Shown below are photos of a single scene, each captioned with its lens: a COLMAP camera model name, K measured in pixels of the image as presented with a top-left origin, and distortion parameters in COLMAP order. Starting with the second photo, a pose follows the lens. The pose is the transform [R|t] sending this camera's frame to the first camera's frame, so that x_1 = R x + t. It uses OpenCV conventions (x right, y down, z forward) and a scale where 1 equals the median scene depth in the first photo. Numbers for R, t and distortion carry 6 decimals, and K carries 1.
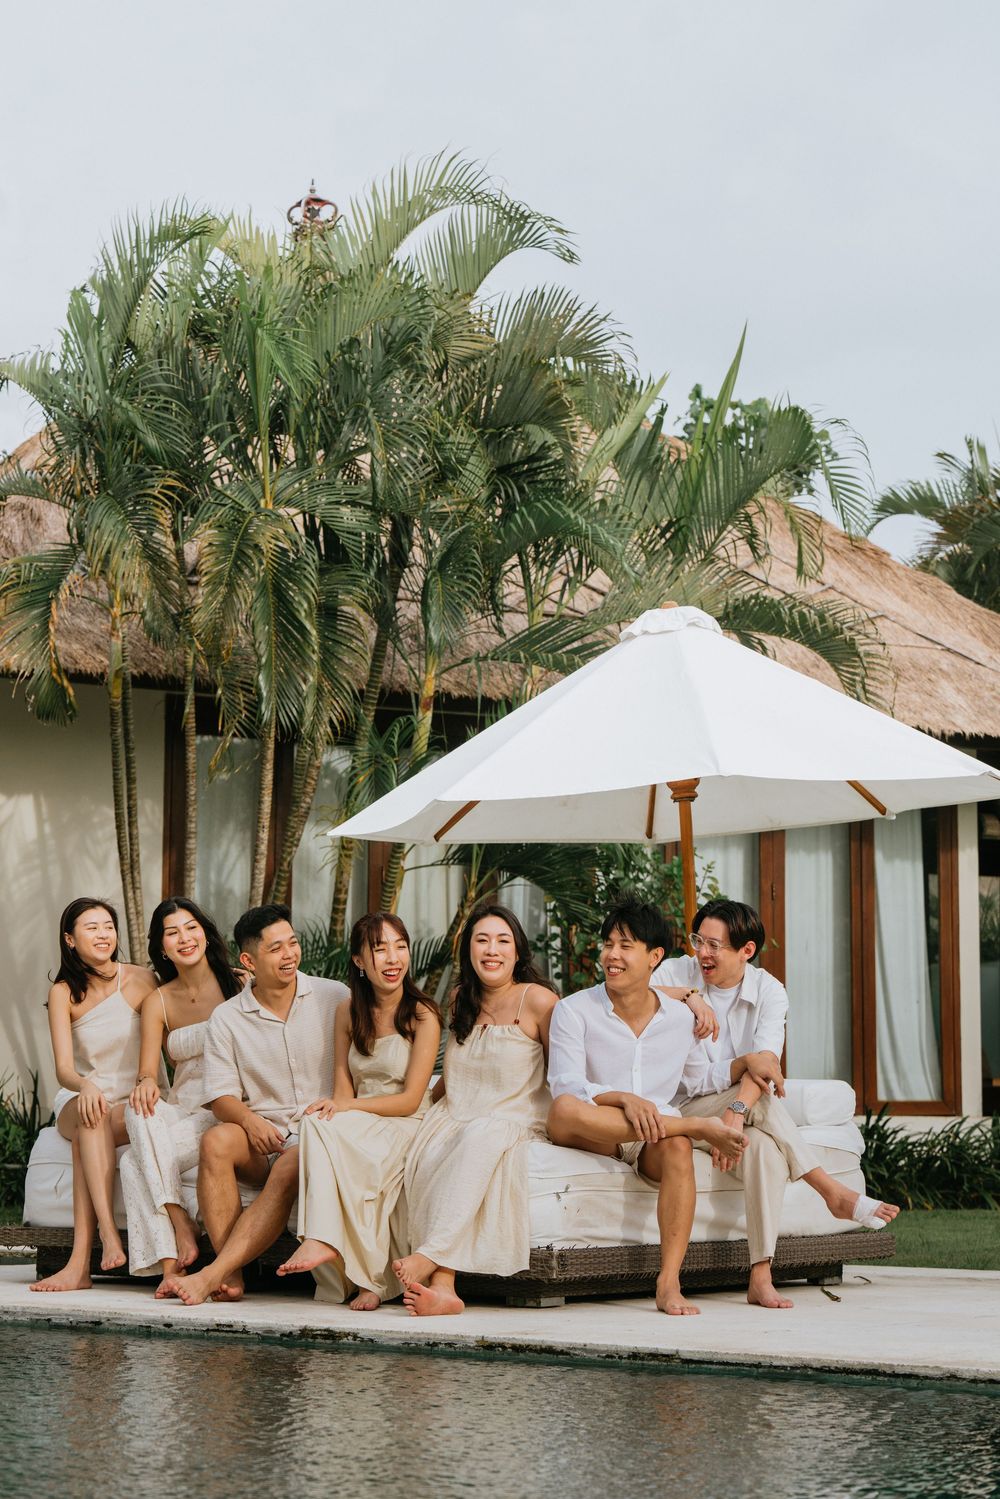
lens RADIAL K [[2868.9, 0, 495.4], [0, 2868.9, 623.1], [0, 0, 1]] dist [0.015646, -0.024968]
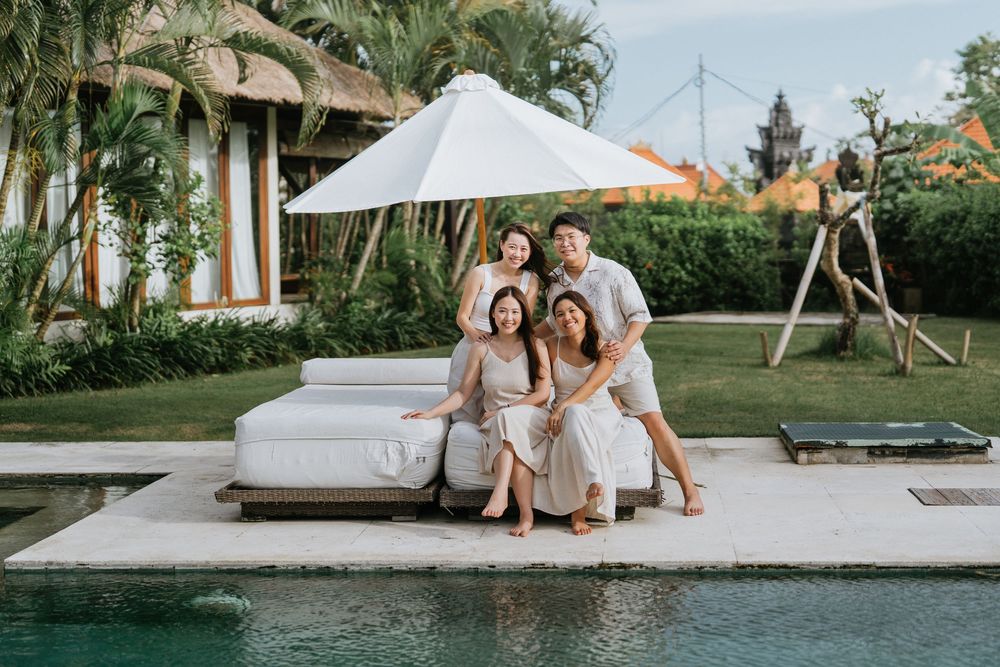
lens RADIAL K [[1456.4, 0, 542.7], [0, 1456.4, 333.5], [0, 0, 1]] dist [-0.011370, 0.035836]
pose [[0.861840, -0.052840, 0.504421, -0.344854], [-0.059902, 0.976992, 0.204690, -0.034080], [-0.503631, -0.206625, 0.838845, 0.236373]]
